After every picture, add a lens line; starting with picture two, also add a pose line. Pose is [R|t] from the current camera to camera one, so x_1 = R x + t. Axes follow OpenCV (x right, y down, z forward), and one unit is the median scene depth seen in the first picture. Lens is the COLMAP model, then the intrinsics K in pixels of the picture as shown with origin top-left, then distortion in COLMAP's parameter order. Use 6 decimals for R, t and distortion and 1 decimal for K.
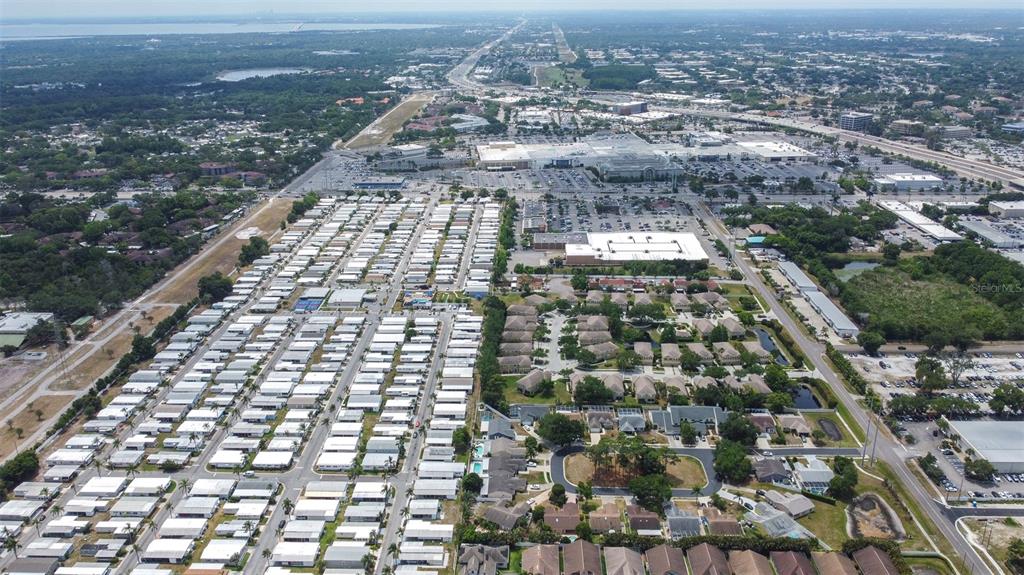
lens RADIAL K [[781.0, 0, 508.0], [0, 781.0, 287.4], [0, 0, 1]] dist [-0.002071, 0.001077]
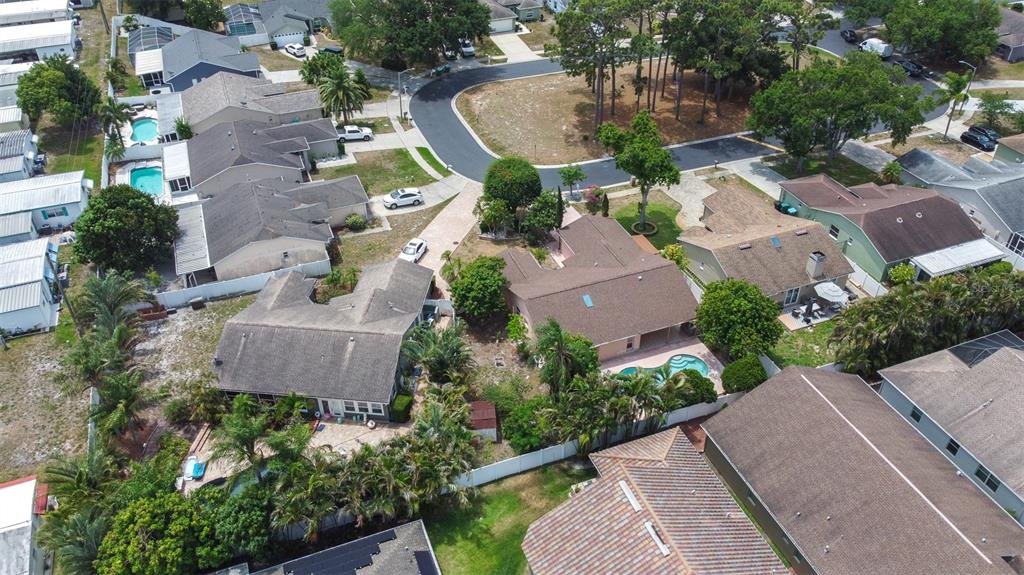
lens RADIAL K [[775.9, 0, 507.0], [0, 775.9, 286.3], [0, 0, 1]] dist [0.001407, -0.005200]
pose [[0.921165, -0.233331, 0.311466, -0.018750], [0.133325, 0.941108, 0.310709, 0.210476], [-0.365621, -0.244688, 0.898025, 0.762198]]
